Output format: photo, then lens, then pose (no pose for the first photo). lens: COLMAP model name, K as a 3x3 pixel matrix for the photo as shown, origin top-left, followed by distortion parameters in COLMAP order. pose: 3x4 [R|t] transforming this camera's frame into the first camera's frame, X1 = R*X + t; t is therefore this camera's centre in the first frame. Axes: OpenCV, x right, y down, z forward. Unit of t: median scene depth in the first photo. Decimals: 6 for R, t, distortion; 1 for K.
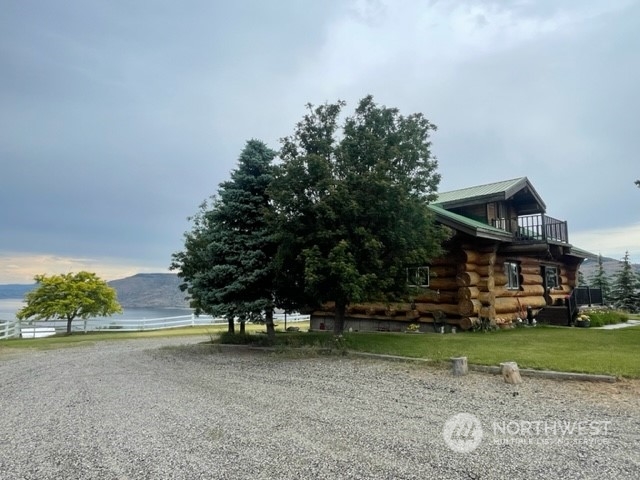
lens RADIAL K [[414.1, 0, 318.3], [0, 414.1, 244.4], [0, 0, 1]] dist [-0.002508, -0.002769]
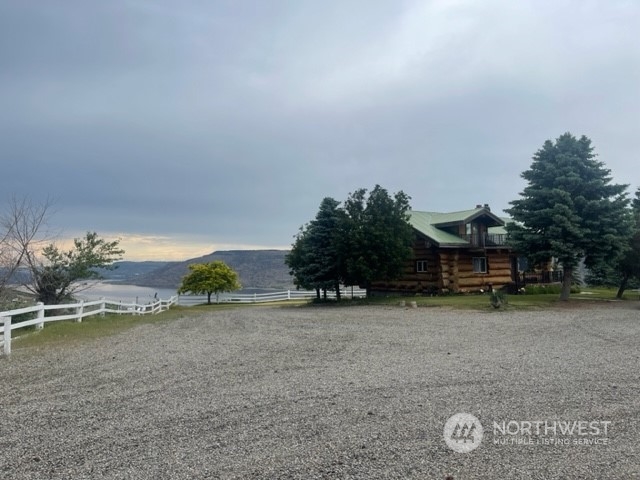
lens RADIAL K [[487.1, 0, 322.0], [0, 487.1, 237.8], [0, 0, 1]] dist [0.048362, 0.000846]
pose [[0.980874, -0.024295, -0.193120, 0.257264], [0.033867, 0.998348, 0.046416, -0.172296], [0.191673, -0.052069, 0.980077, -1.242943]]
